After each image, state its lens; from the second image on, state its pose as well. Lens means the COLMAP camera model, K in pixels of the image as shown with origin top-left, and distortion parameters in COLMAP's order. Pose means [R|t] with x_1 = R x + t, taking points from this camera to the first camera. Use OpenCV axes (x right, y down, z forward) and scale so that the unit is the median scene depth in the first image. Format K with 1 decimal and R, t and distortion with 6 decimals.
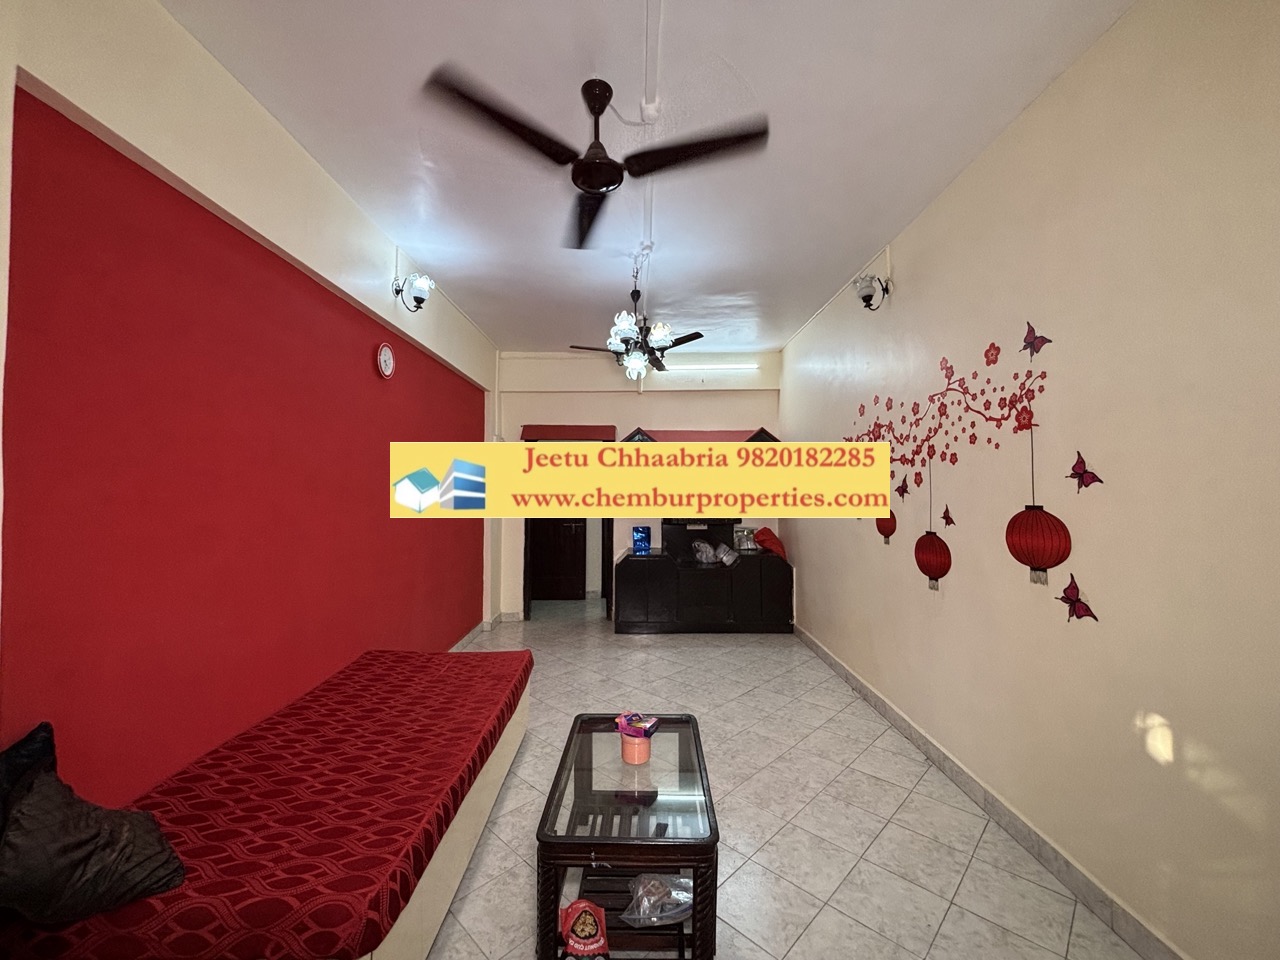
lens RADIAL K [[512.7, 0, 638.3], [0, 512.7, 481.9], [0, 0, 1]] dist [0.001975, -0.000399]
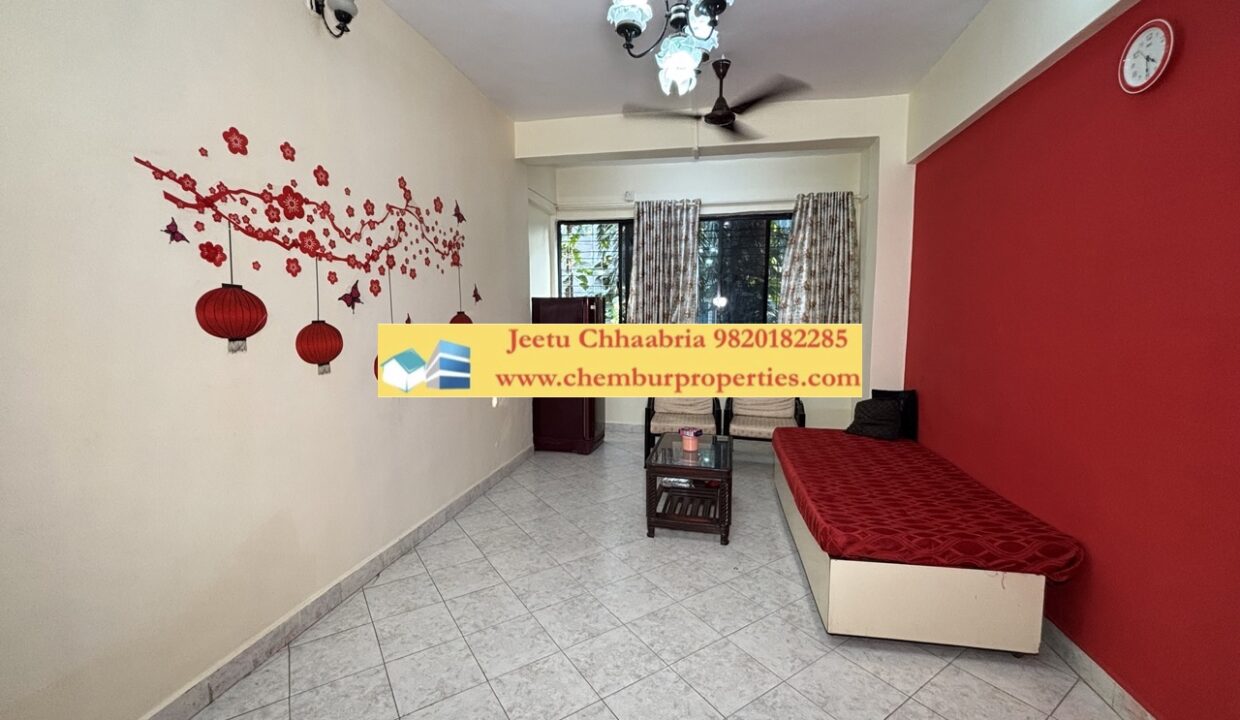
lens RADIAL K [[499.5, 0, 621.9], [0, 499.5, 358.4], [0, 0, 1]] dist [0.000040, 0.000614]
pose [[-0.981382, -0.022160, 0.190785, -0.068124], [-0.007036, 0.996803, 0.079587, 0.051092], [-0.191939, 0.076763, -0.978400, 1.976387]]
